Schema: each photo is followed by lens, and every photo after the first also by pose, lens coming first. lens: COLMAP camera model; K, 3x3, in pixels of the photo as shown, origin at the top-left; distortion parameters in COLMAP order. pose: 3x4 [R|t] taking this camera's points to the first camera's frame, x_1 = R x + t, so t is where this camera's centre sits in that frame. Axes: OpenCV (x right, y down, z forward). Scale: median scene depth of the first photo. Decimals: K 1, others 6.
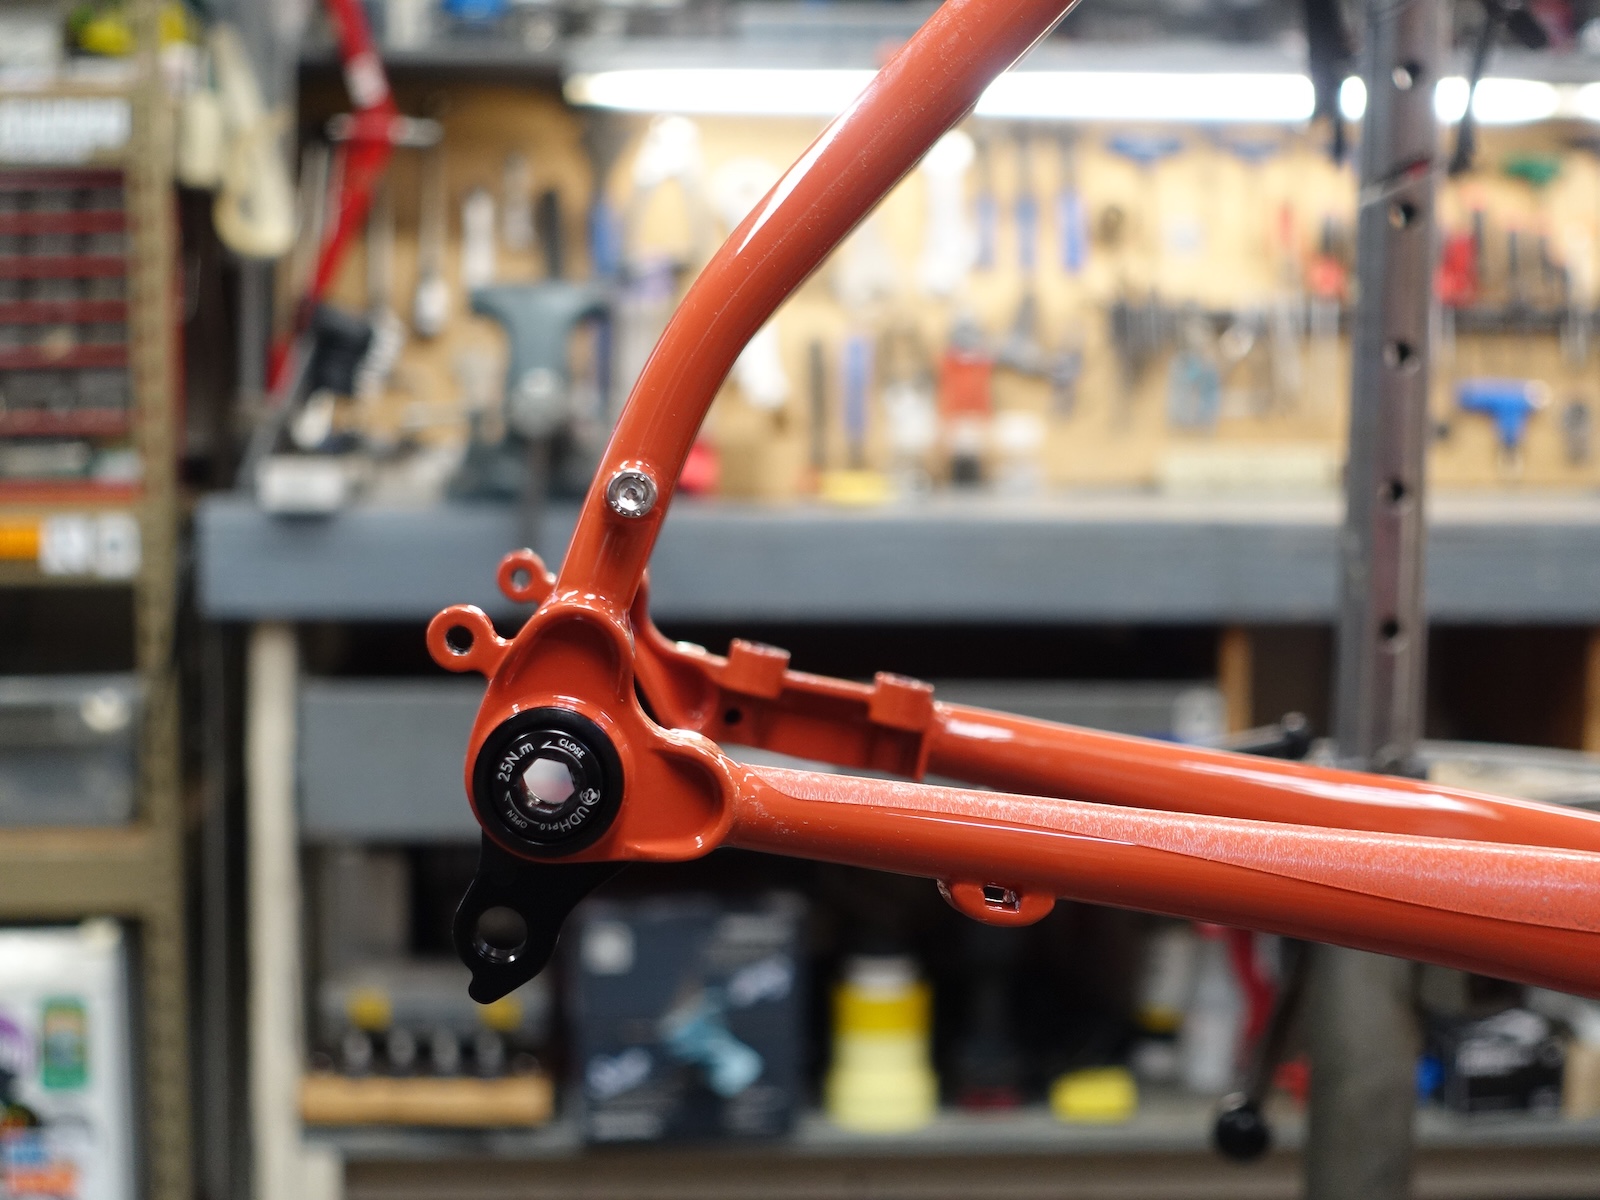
lens RADIAL K [[2443.8, 0, 833.8], [0, 2443.8, 607.4], [0, 0, 1]] dist [-0.021181, -0.068353]
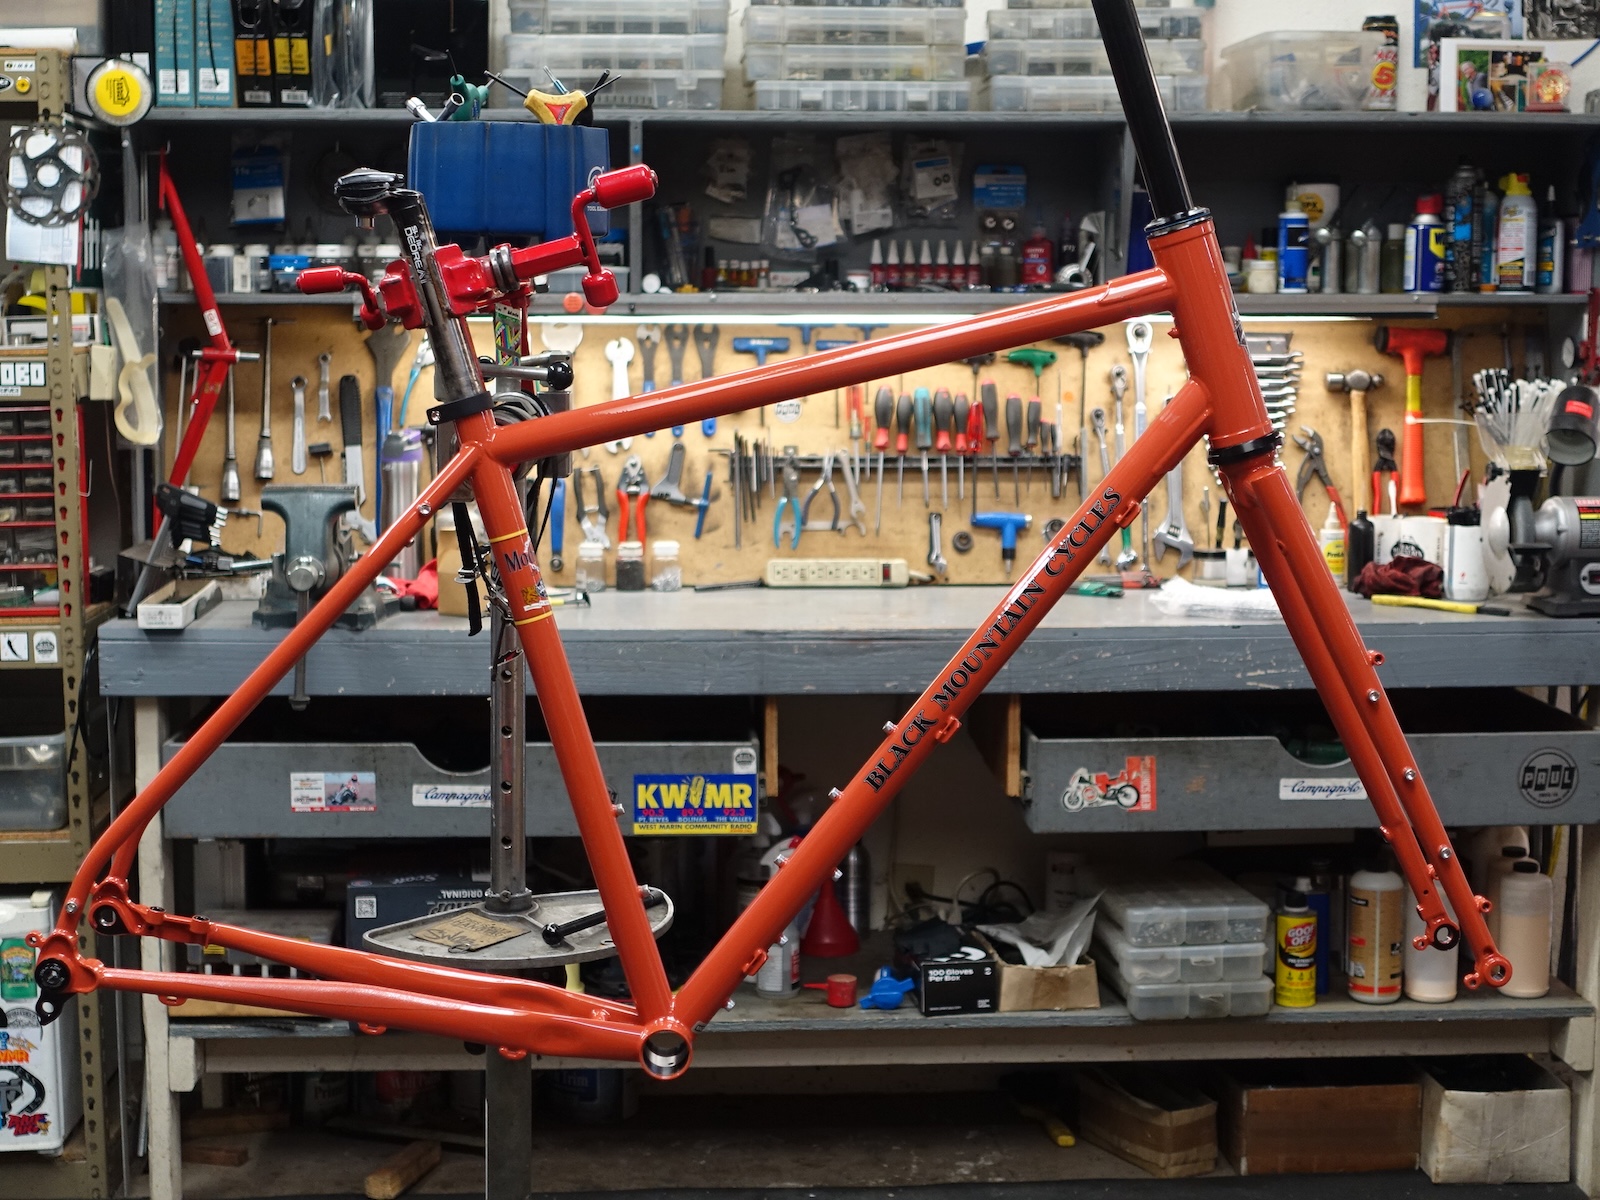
lens RADIAL K [[2318.8, 0, 800.0], [0, 2318.8, 600.0], [0, 0, 1]] dist [0.002059, 0.022948]
pose [[0.999995, -0.003085, -0.000872, 0.185205], [0.003118, 0.999123, 0.041751, -0.115683], [0.000743, -0.041754, 0.999128, -0.468461]]
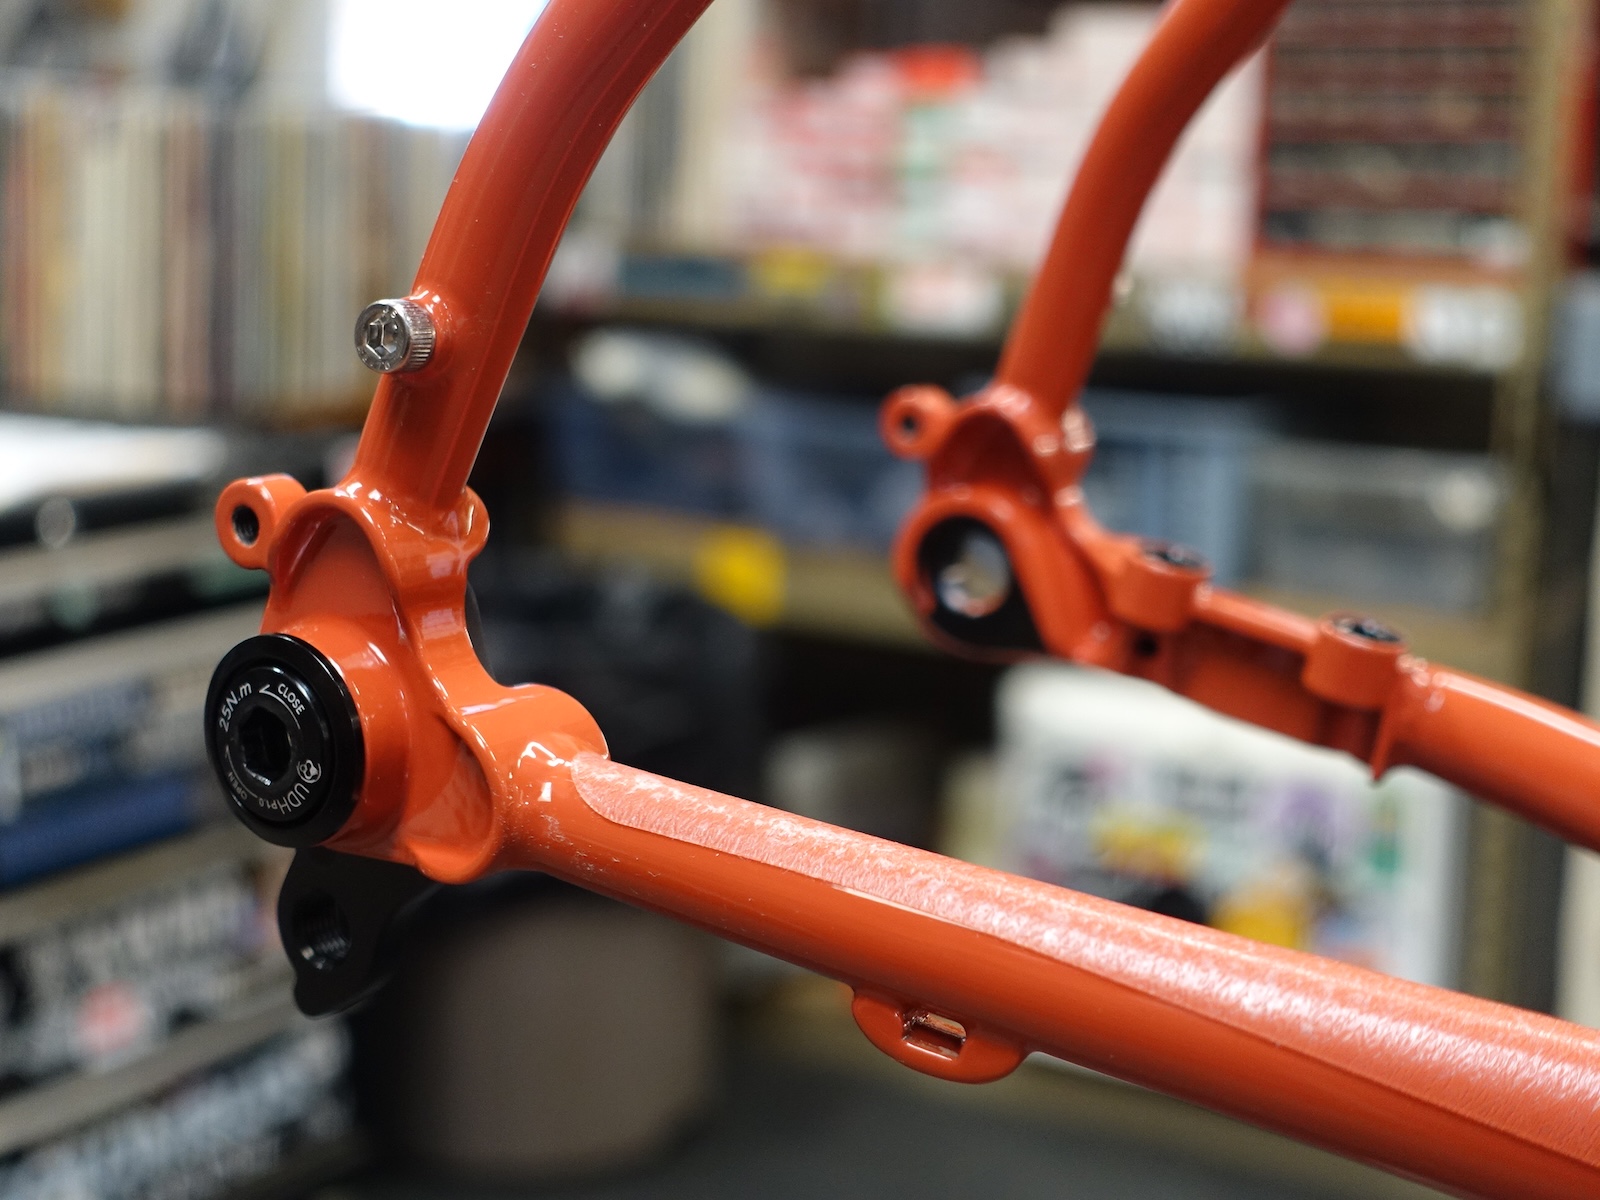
lens RADIAL K [[2443.8, 0, 833.8], [0, 2443.8, 607.4], [0, 0, 1]] dist [-0.021181, -0.068353]
pose [[0.806159, 0.125340, -0.578271, 0.062600], [-0.071378, 0.990770, 0.115242, -0.008920], [0.587378, -0.051628, 0.807664, 0.079905]]
